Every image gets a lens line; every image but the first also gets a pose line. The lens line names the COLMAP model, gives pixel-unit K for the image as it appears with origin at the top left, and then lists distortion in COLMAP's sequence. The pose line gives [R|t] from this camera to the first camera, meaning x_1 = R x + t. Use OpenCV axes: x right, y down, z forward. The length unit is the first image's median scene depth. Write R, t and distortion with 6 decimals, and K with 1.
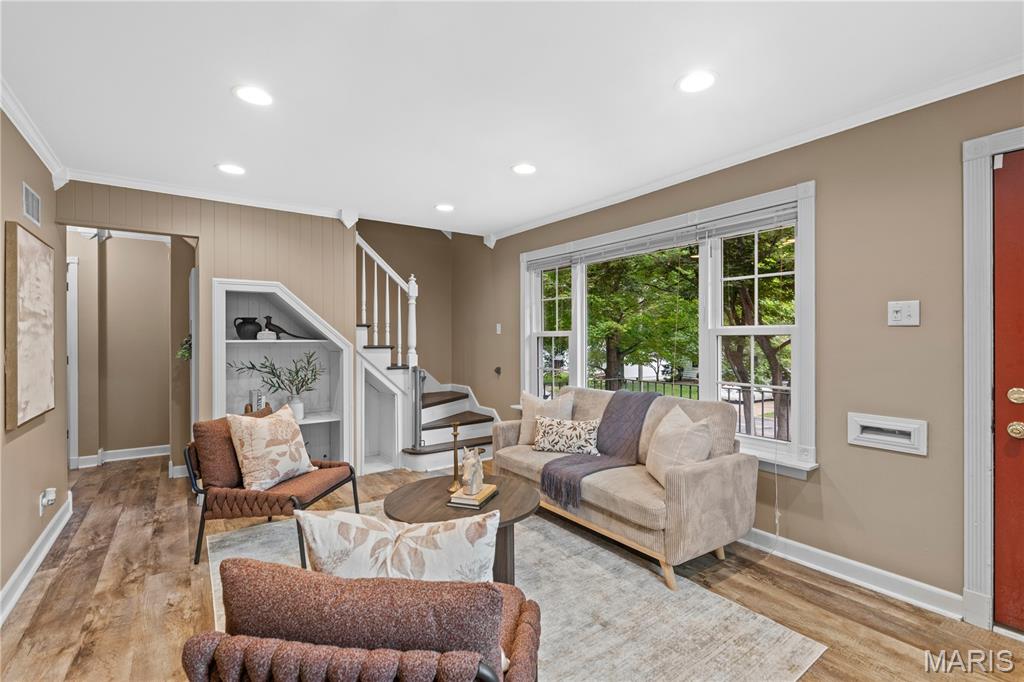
lens RADIAL K [[463.9, 0, 504.6], [0, 463.9, 338.9], [0, 0, 1]] dist [0.000709, -0.000071]
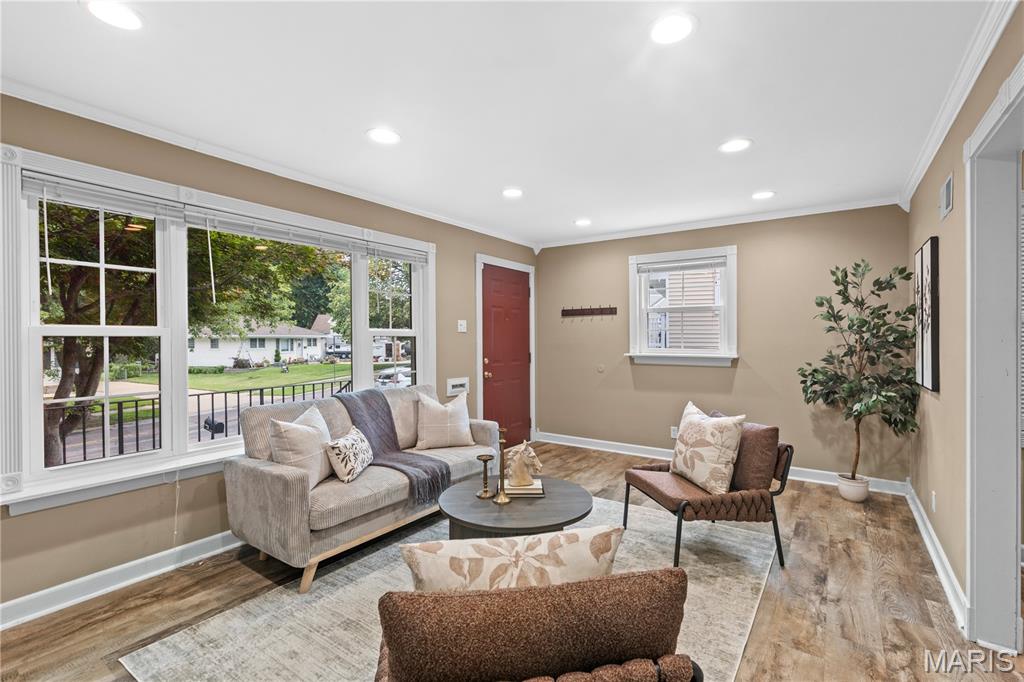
lens RADIAL K [[463.9, 0, 504.6], [0, 463.9, 338.9], [0, 0, 1]] dist [0.000709, -0.000071]
pose [[-0.335995, 0.006989, 0.941838, -0.778697], [0.010651, 0.999937, -0.003621, 0.006943], [-0.941803, 0.008814, -0.336049, 1.048439]]
